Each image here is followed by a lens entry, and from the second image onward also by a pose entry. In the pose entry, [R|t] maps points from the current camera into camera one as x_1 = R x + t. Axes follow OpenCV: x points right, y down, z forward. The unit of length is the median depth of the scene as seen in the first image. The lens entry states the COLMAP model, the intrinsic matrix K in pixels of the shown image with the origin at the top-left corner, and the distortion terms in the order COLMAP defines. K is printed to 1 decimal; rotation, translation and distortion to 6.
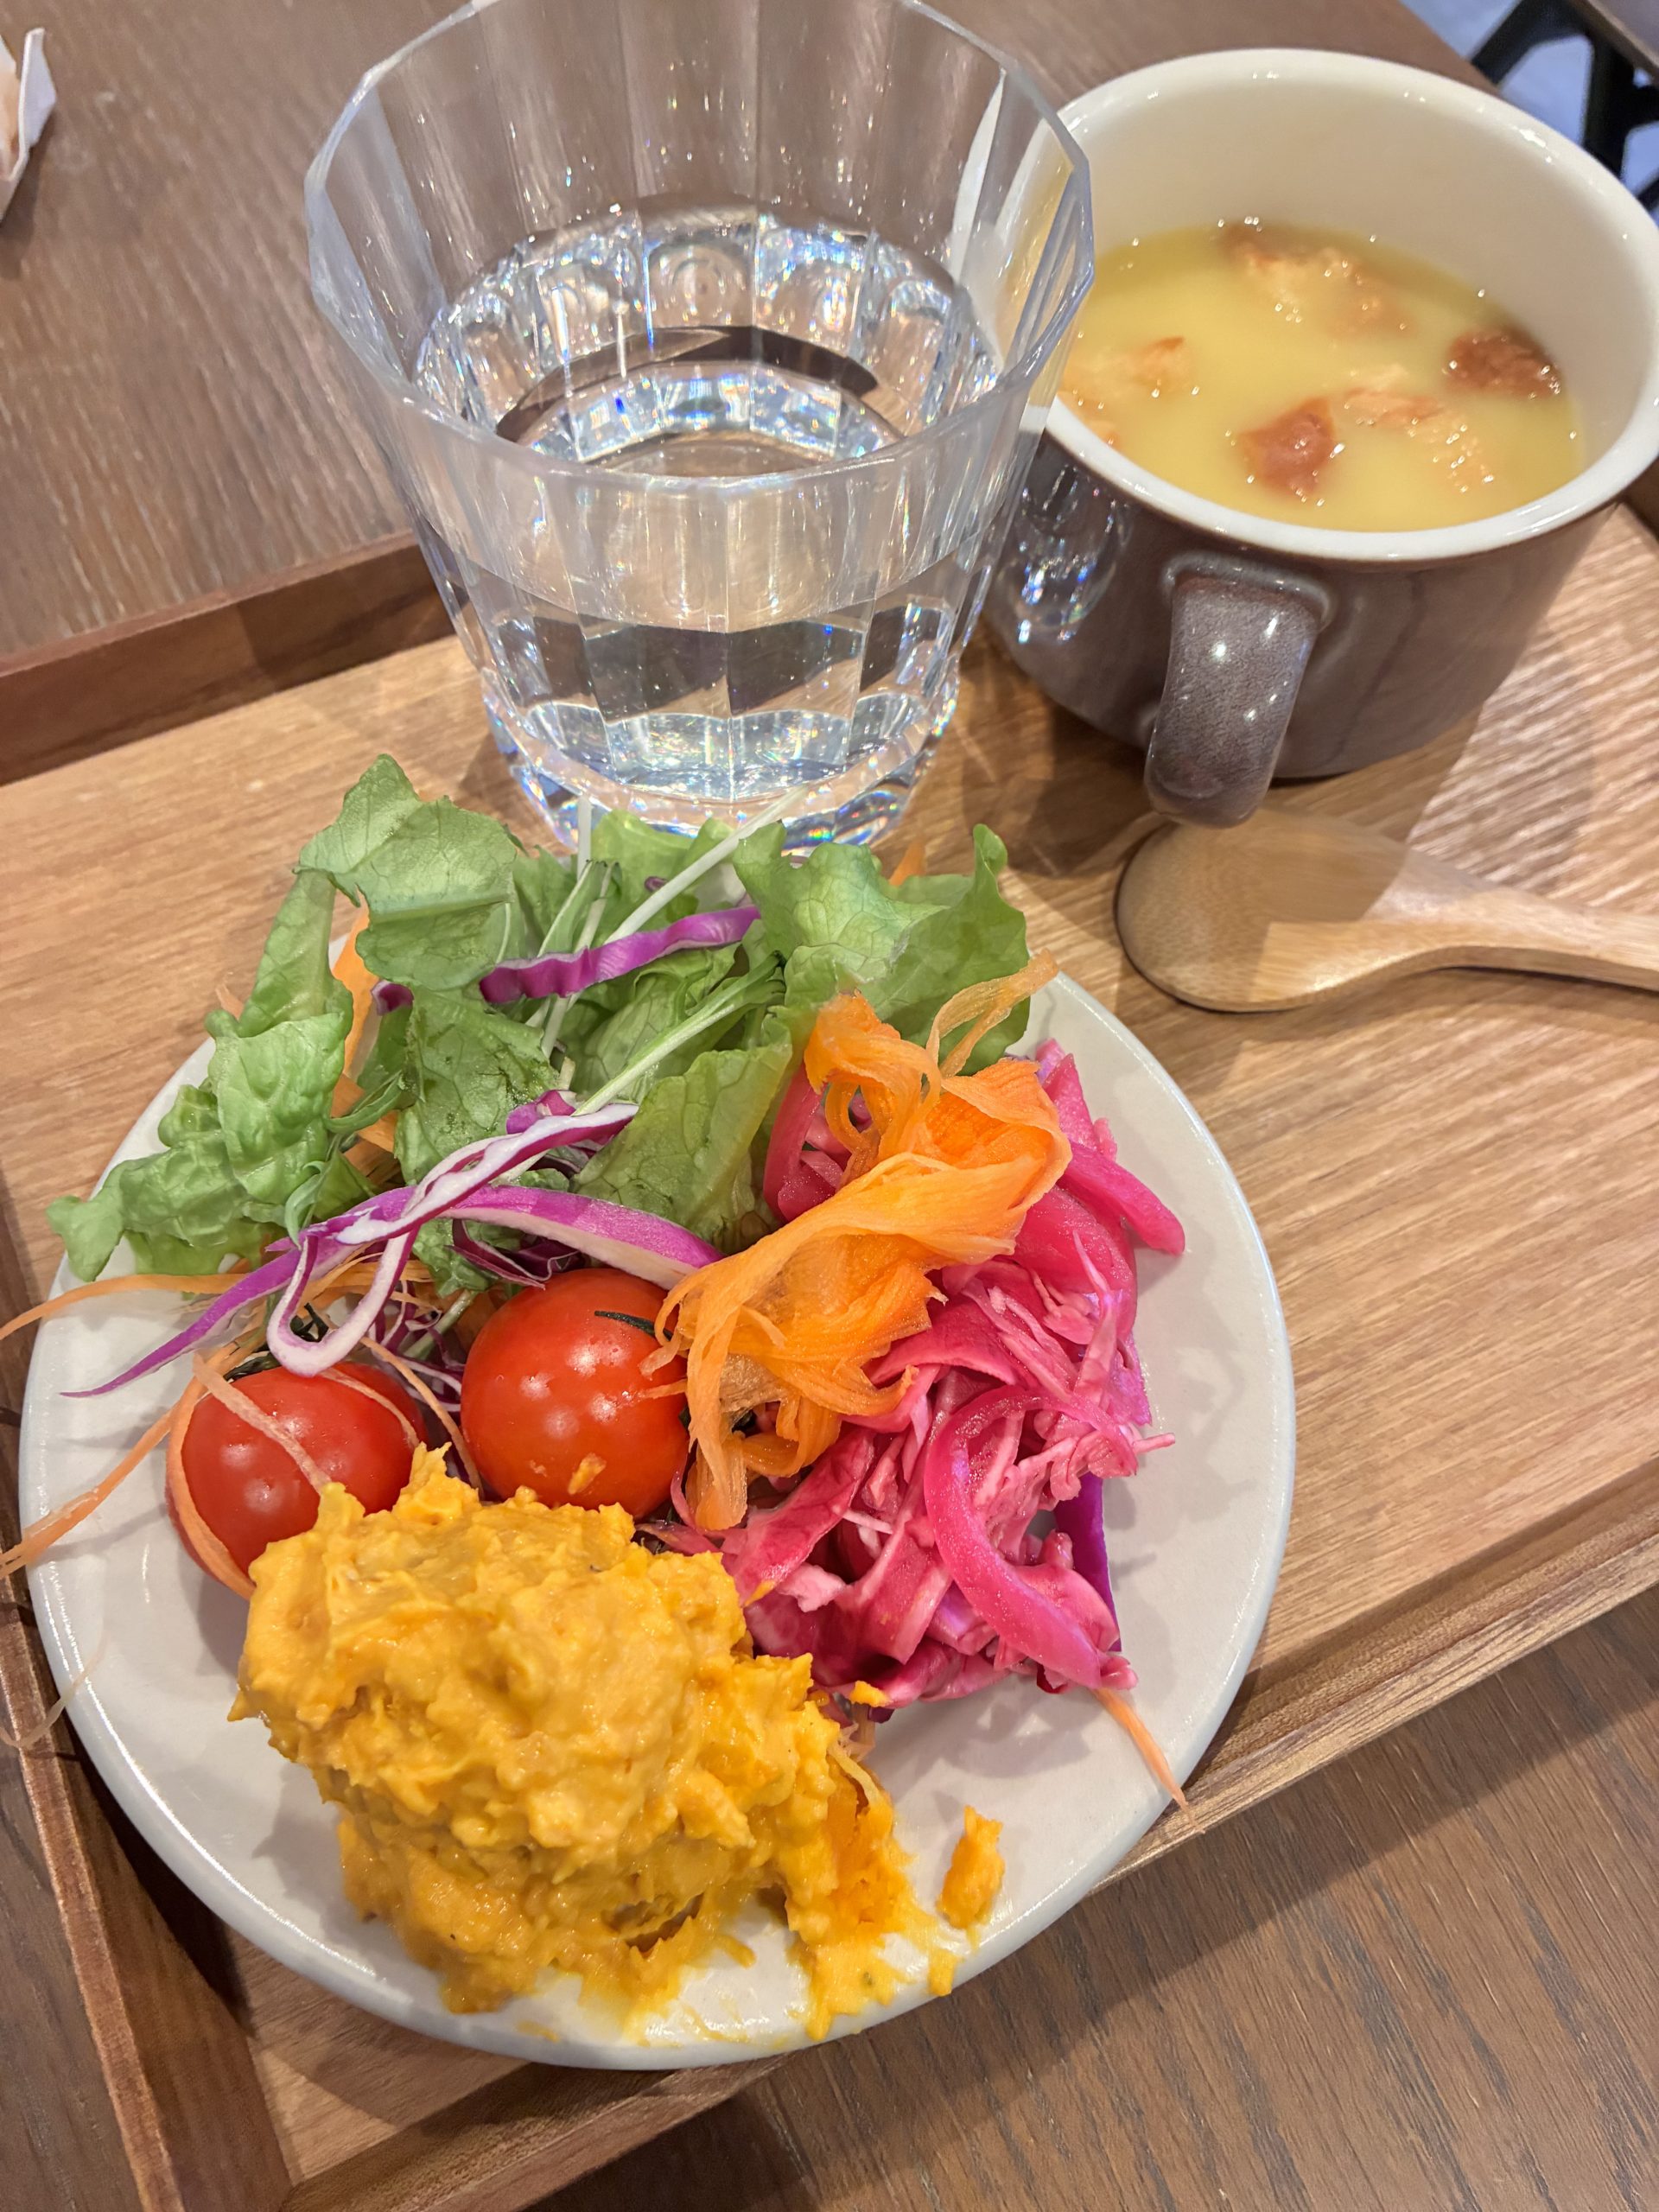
lens RADIAL K [[1711.7, 0, 829.5], [0, 1711.7, 1106.0], [0, 0, 1]] dist [-0.004307, -0.011789]
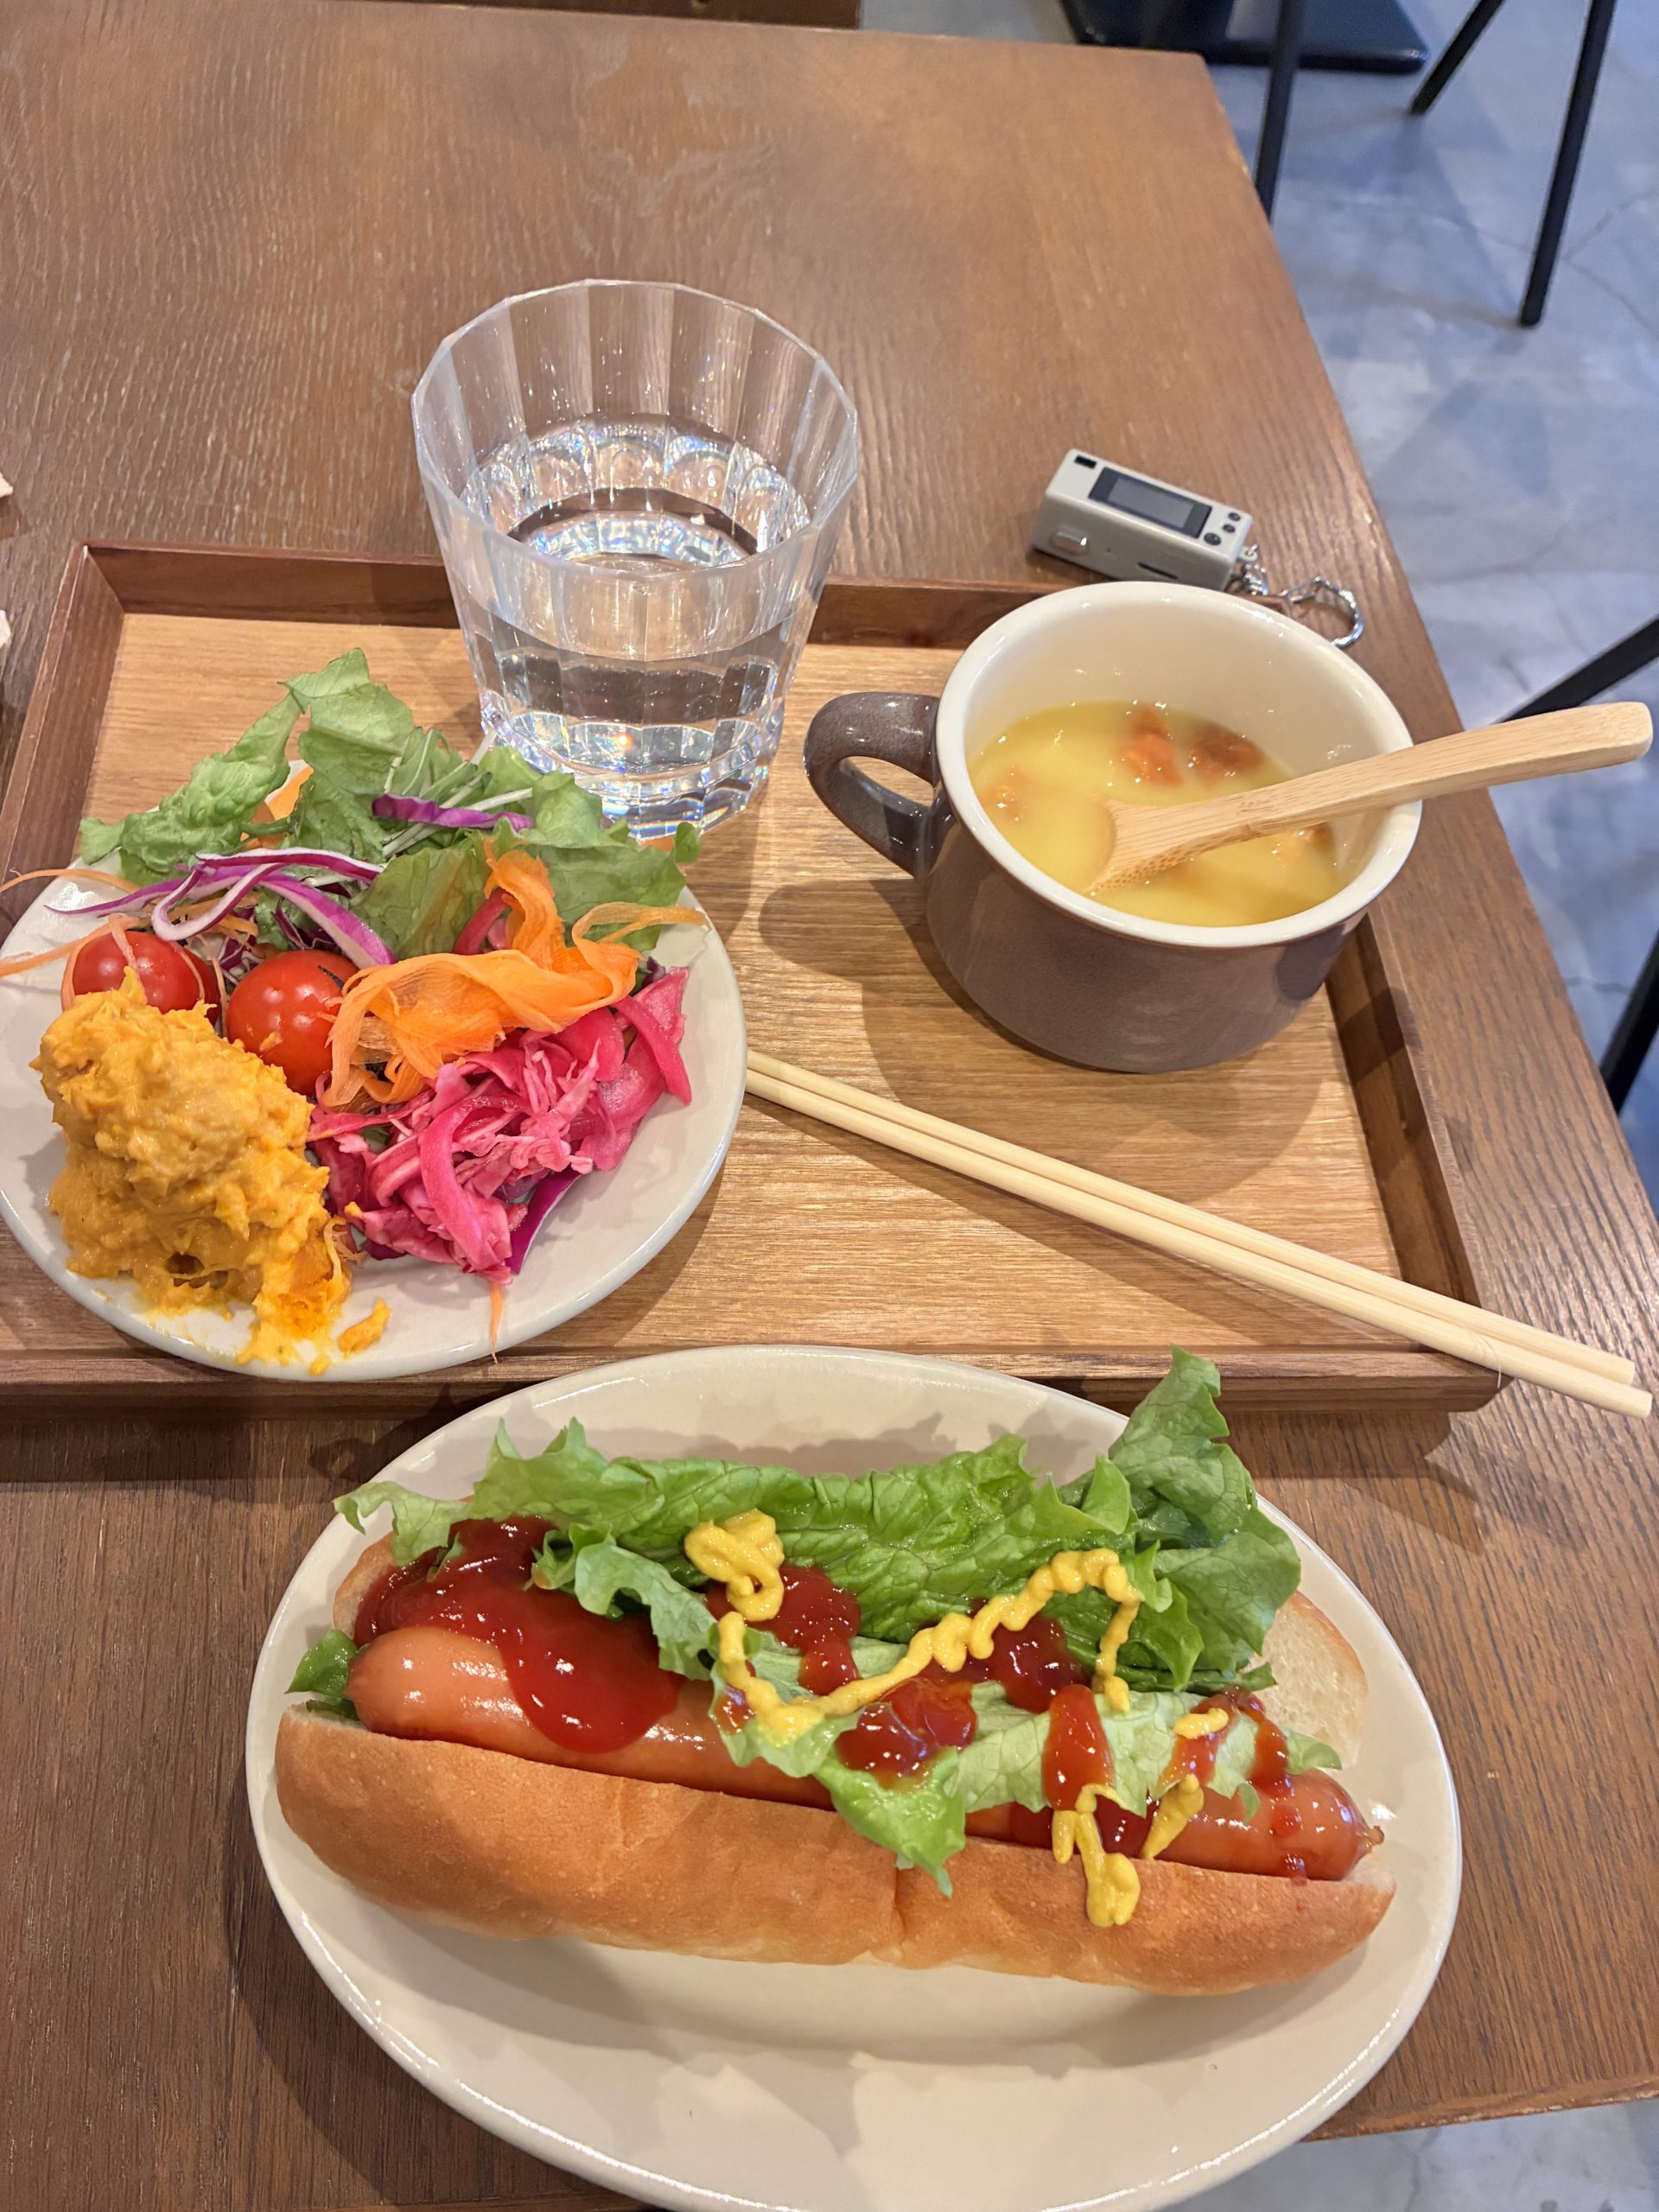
lens RADIAL K [[1683.5, 0, 829.5], [0, 1683.5, 1106.0], [0, 0, 1]] dist [0.006245, 0.000258]
pose [[0.916613, 0.374230, -0.140615, 0.630373], [-0.387410, 0.918306, -0.081406, 0.188236], [0.098663, 0.129093, 0.986712, -0.618505]]
